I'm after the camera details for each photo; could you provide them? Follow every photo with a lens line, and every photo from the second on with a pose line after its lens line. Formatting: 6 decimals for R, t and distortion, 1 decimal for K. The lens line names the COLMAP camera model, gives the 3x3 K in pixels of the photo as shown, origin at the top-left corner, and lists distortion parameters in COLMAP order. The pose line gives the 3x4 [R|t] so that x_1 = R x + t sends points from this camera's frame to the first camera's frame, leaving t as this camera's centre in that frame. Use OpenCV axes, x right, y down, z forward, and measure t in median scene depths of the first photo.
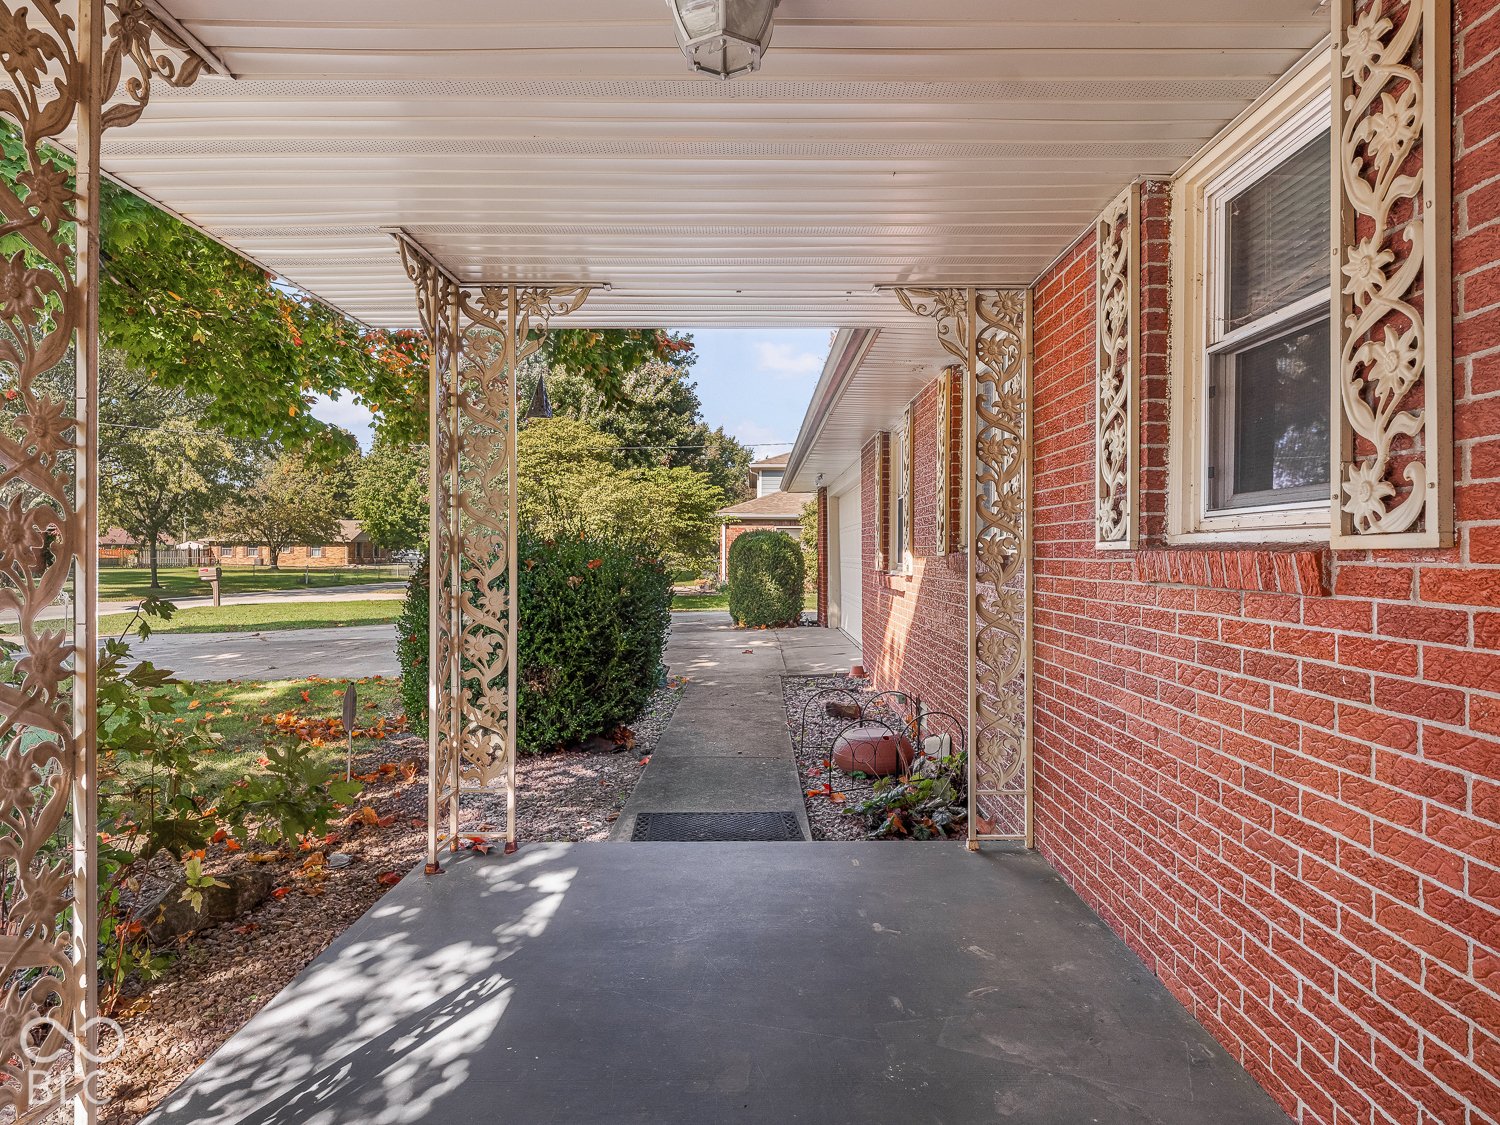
lens RADIAL K [[905.6, 0, 750.0], [0, 905.6, 562.5], [0, 0, 1]] dist [0.001659, 0.000612]
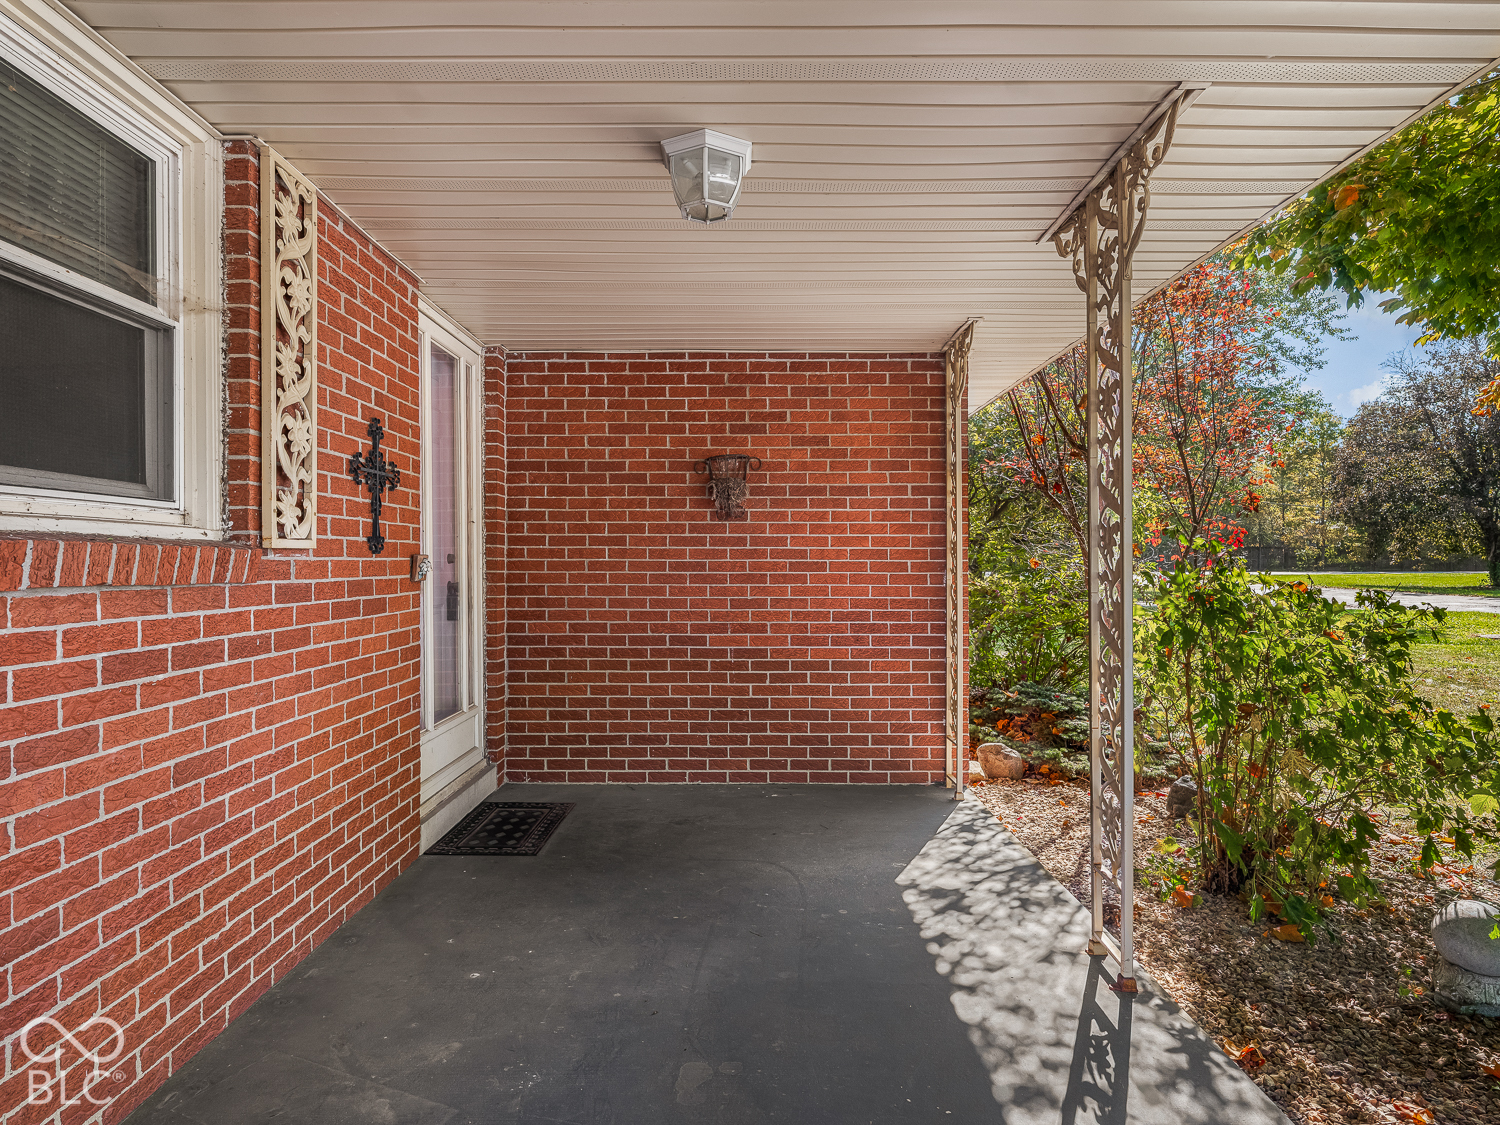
lens RADIAL K [[905.6, 0, 750.0], [0, 905.6, 562.5], [0, 0, 1]] dist [0.001659, 0.000612]
pose [[-0.999997, -0.000508, -0.002461, -0.096396], [-0.000529, 0.999963, 0.008604, -0.004146], [0.002456, 0.008606, -0.999960, 2.516634]]
